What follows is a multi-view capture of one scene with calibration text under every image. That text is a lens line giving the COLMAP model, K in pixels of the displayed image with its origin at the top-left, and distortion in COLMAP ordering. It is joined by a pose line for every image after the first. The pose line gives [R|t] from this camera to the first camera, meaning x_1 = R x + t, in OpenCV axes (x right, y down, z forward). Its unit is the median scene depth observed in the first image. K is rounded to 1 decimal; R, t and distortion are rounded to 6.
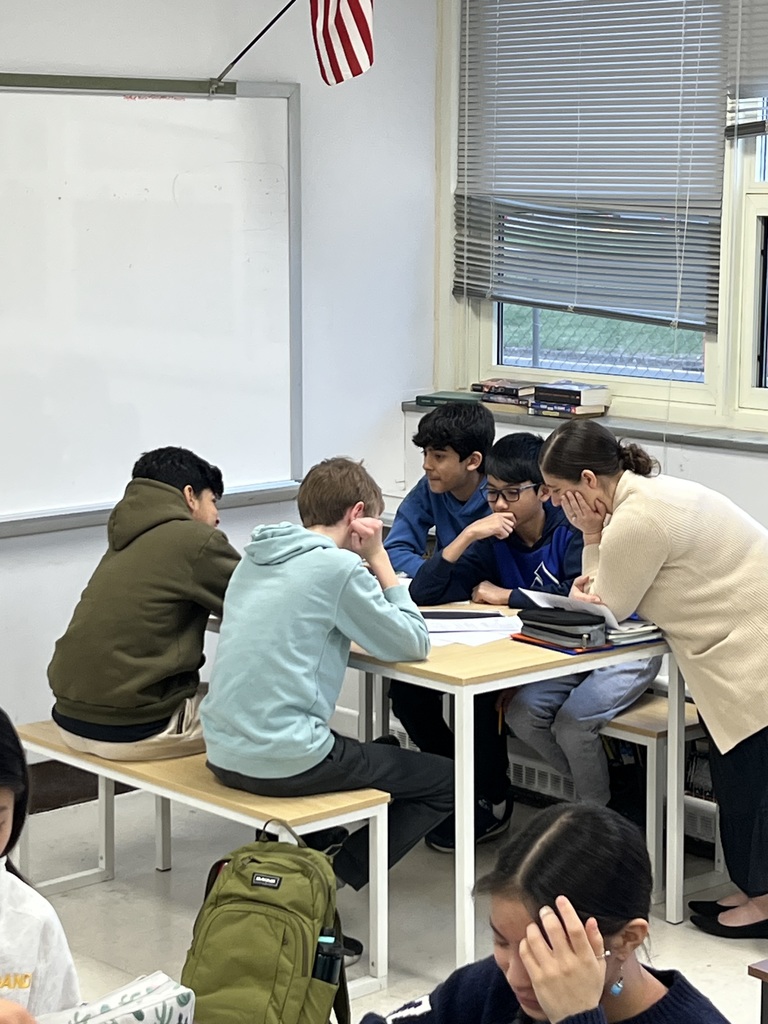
lens RADIAL K [[2152.1, 0, 386.5], [0, 2152.1, 515.0], [0, 0, 1]] dist [0.341205, 0.000000]
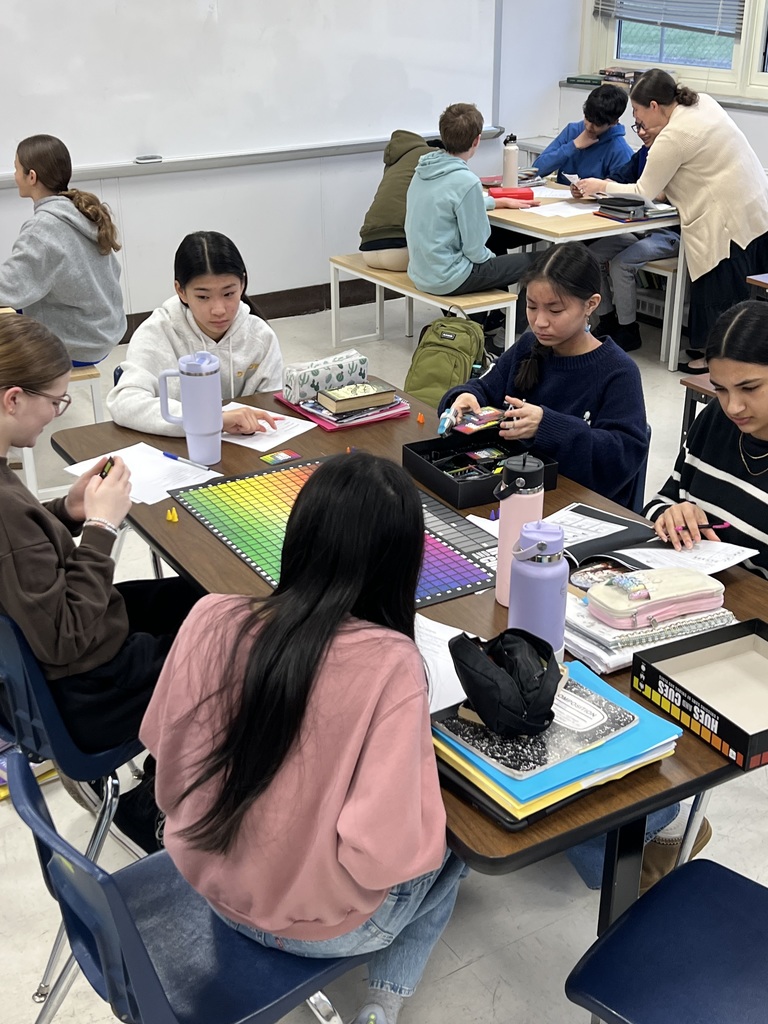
lens RADIAL K [[1272.7, 0, 380.2], [0, 1272.7, 512.1], [0, 0, 1]] dist [0.010736, 0.000000]
pose [[0.982141, 0.064385, -0.176790, 0.091503], [-0.016711, 0.965764, 0.258882, 0.025999], [0.187405, -0.251304, 0.949592, -0.121666]]
